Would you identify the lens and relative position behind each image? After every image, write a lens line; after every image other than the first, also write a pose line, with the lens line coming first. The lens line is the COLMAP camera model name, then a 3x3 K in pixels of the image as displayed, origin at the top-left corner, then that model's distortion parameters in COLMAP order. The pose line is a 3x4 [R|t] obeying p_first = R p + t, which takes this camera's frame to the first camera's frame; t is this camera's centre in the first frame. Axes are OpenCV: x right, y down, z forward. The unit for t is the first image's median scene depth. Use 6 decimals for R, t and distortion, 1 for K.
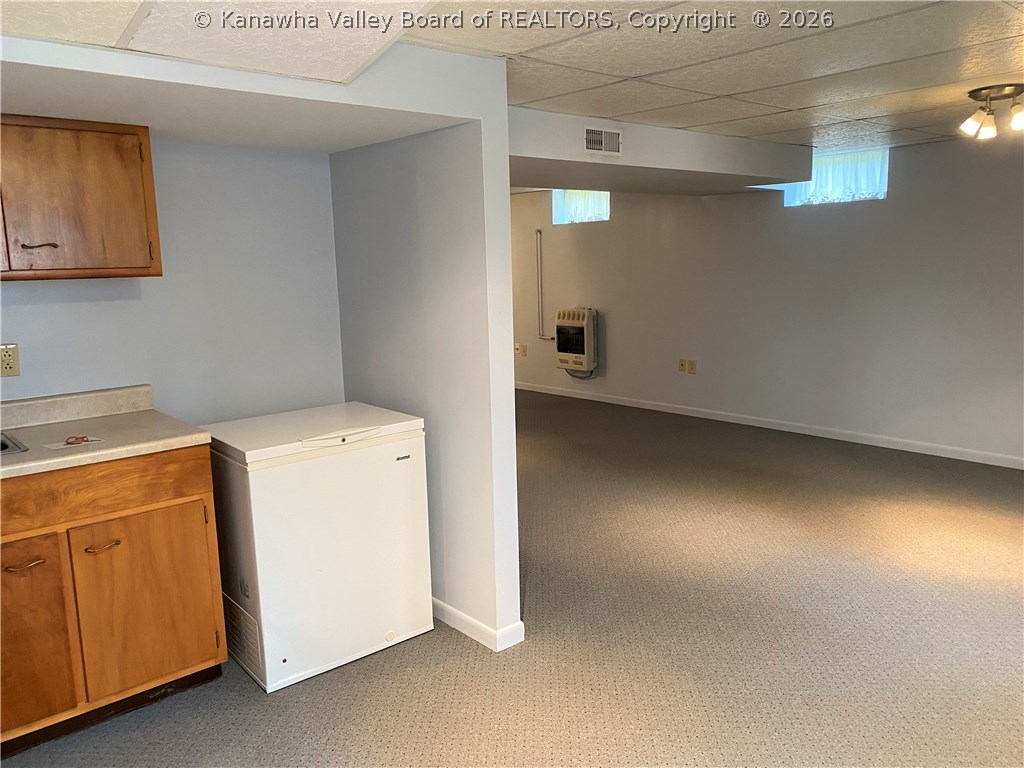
lens RADIAL K [[786.4, 0, 512.0], [0, 786.4, 384.0], [0, 0, 1]] dist [0.034778, -0.001683]
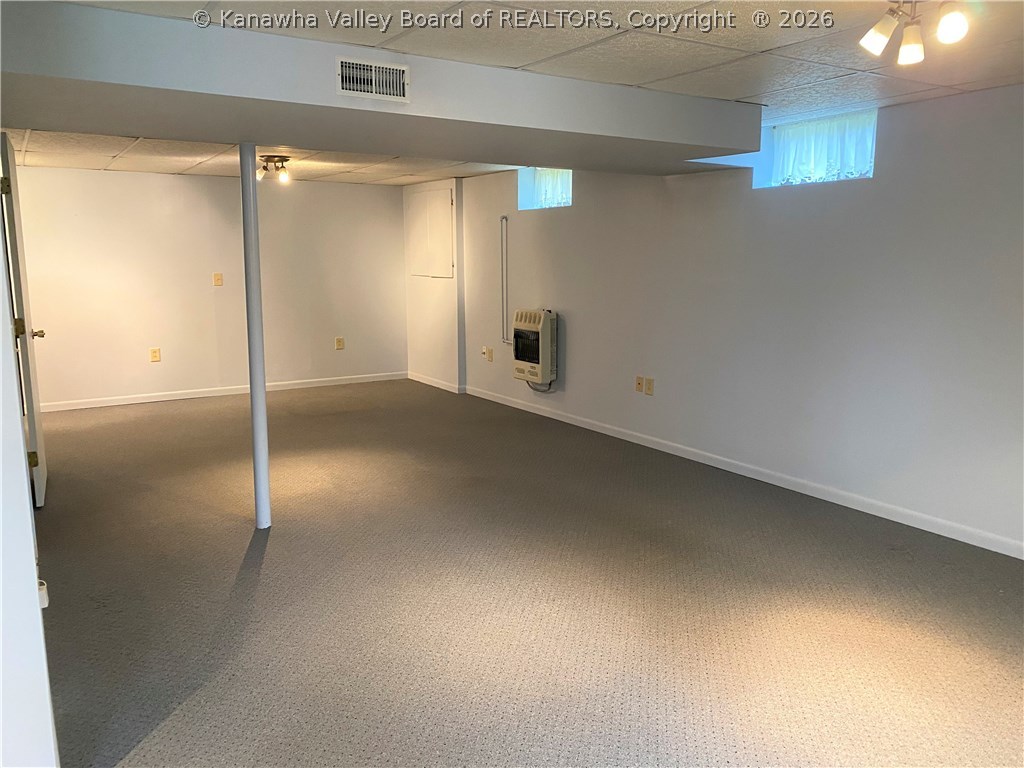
lens RADIAL K [[786.4, 0, 512.0], [0, 786.4, 384.0], [0, 0, 1]] dist [0.034778, -0.001683]
pose [[0.989065, 0.047215, -0.139720, 0.183111], [-0.046174, 0.998876, 0.010682, -0.024134], [0.140067, -0.004114, 0.990133, 0.160000]]
